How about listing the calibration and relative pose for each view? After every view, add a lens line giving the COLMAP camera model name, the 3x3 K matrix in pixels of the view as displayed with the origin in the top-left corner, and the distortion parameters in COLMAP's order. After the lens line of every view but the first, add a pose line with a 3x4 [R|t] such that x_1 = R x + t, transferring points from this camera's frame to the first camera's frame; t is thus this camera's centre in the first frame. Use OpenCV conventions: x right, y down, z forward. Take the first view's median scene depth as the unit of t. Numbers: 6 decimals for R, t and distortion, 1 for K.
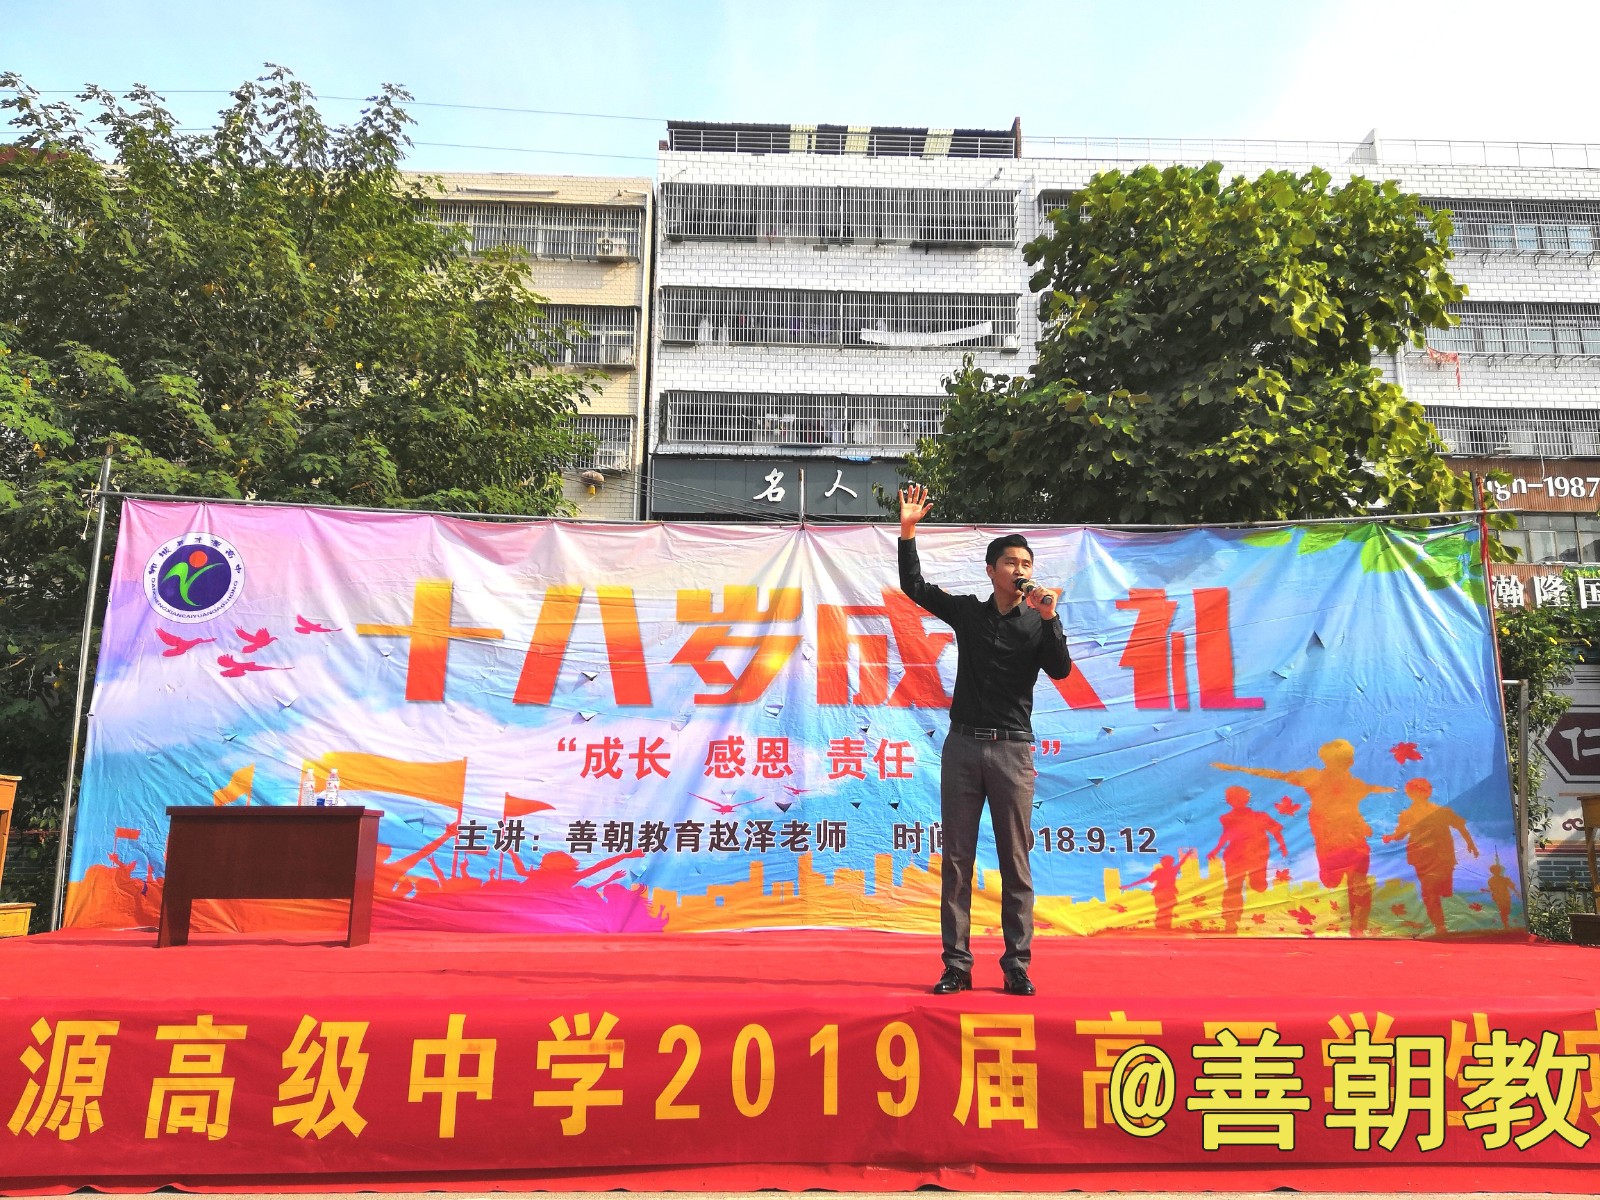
lens RADIAL K [[1151.9, 0, 800.0], [0, 1151.9, 600.0], [0, 0, 1]] dist [0.004068, -0.002950]
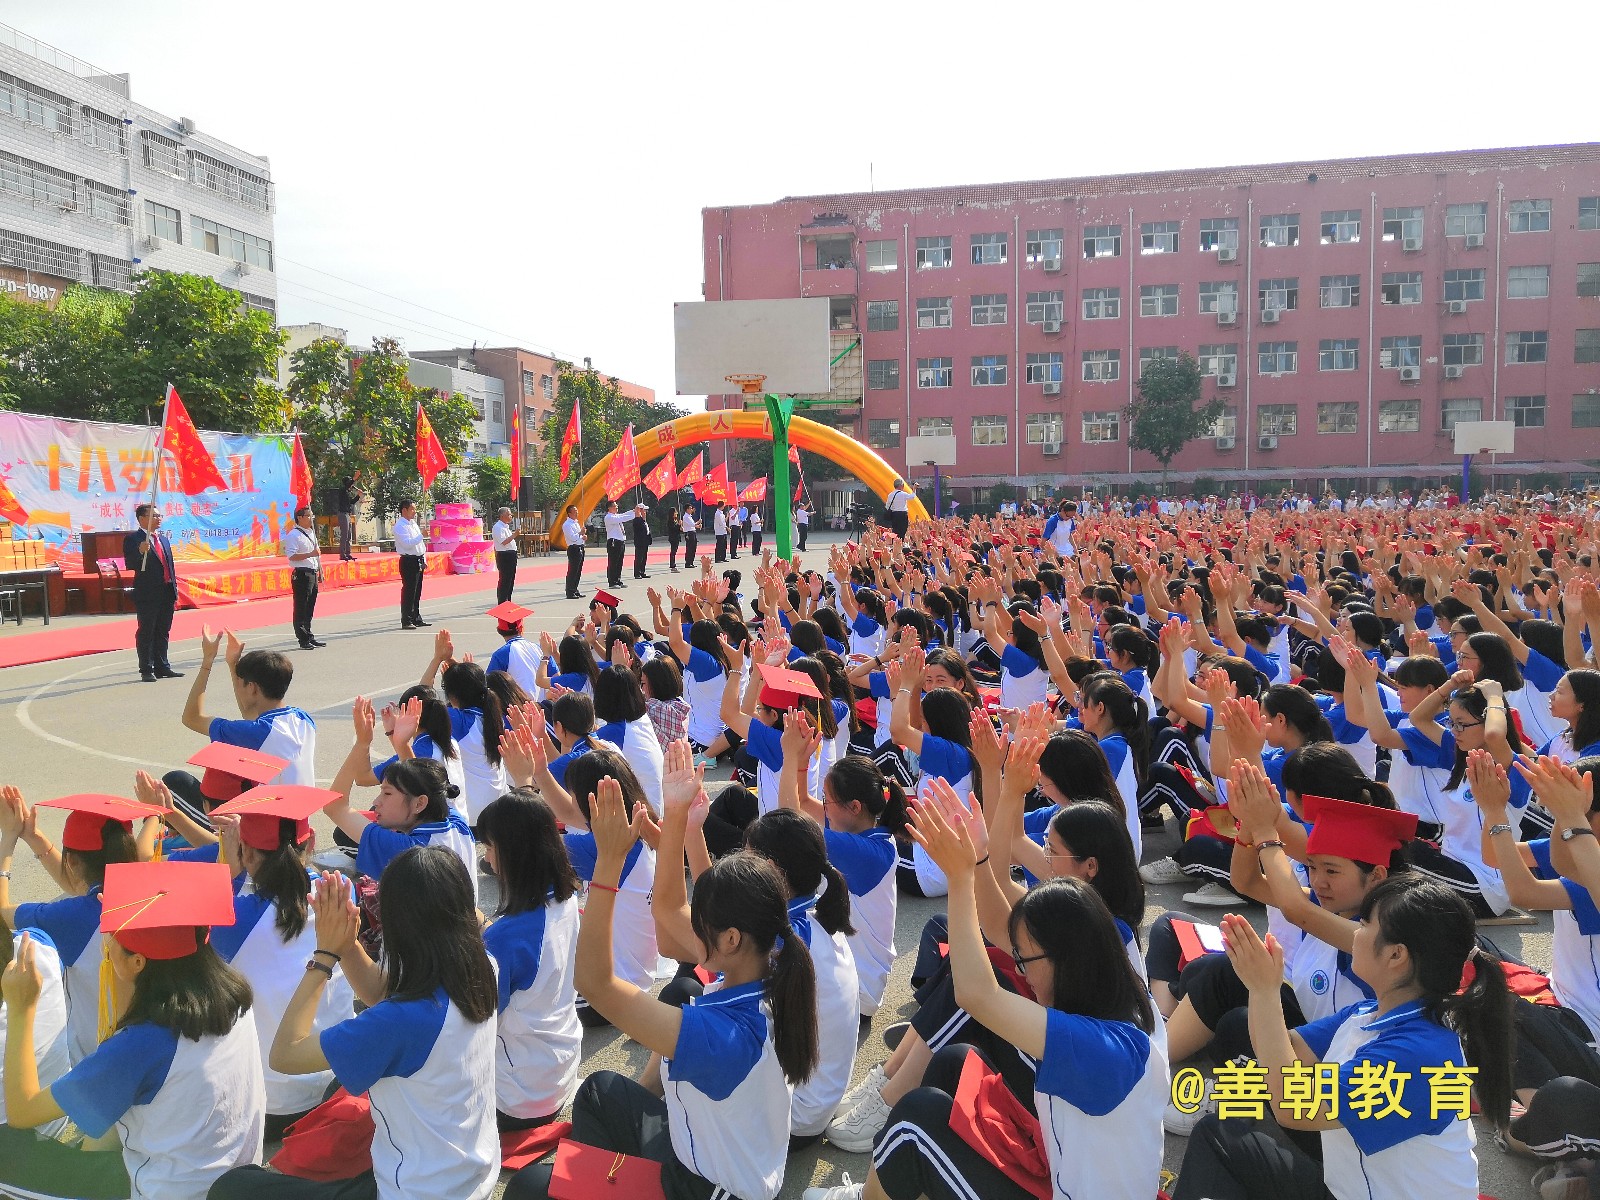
lens RADIAL K [[1151.9, 0, 800.0], [0, 1151.9, 600.0], [0, 0, 1]] dist [0.004068, -0.002950]
pose [[0.213831, -0.091425, 0.972583, -2.547941], [-0.160127, 0.978864, 0.127221, -0.276620], [-0.963657, -0.182940, 0.194672, -1.218004]]
